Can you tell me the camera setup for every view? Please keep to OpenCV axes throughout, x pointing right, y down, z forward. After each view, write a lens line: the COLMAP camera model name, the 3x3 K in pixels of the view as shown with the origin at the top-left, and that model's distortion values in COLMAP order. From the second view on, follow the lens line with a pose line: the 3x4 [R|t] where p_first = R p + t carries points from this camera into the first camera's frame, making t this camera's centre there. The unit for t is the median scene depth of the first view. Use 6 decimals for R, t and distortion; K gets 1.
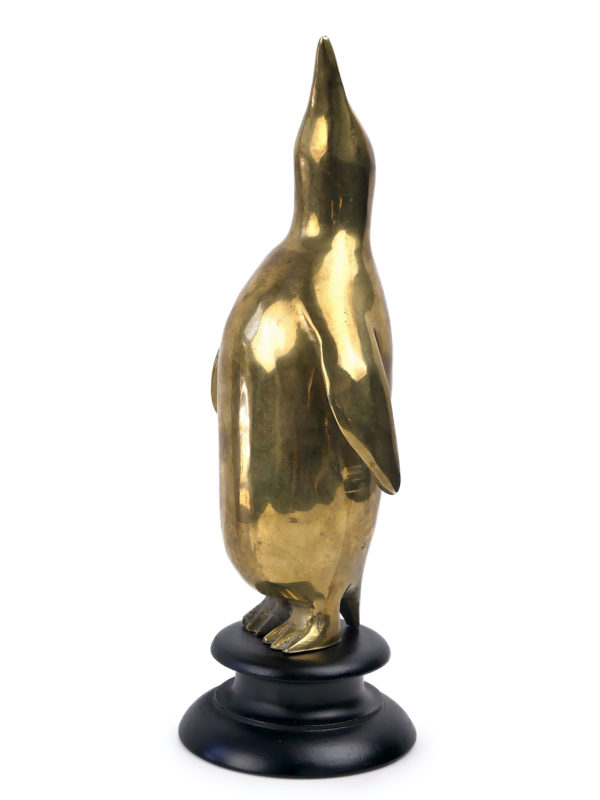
lens RADIAL K [[1956.2, 0, 300.0], [0, 1956.2, 400.0], [0, 0, 1]] dist [0.006249, 0.005146]
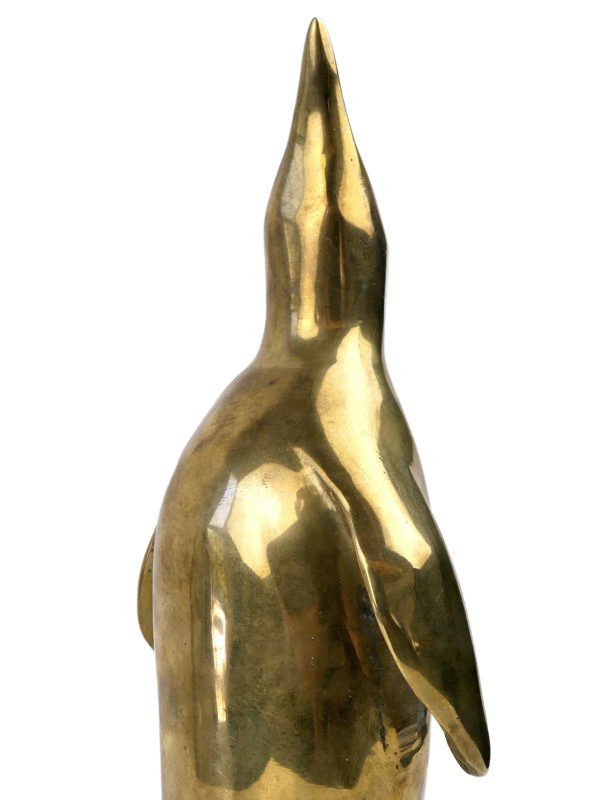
lens RADIAL K [[945.0, 0, 300.0], [0, 945.0, 400.0], [0, 0, 1]] dist [-0.073076, -0.001219]
pose [[0.985281, -0.024012, 0.169250, -0.046699], [0.059564, 0.976262, -0.208244, -0.004539], [-0.160232, 0.215260, 0.963322, 0.723159]]
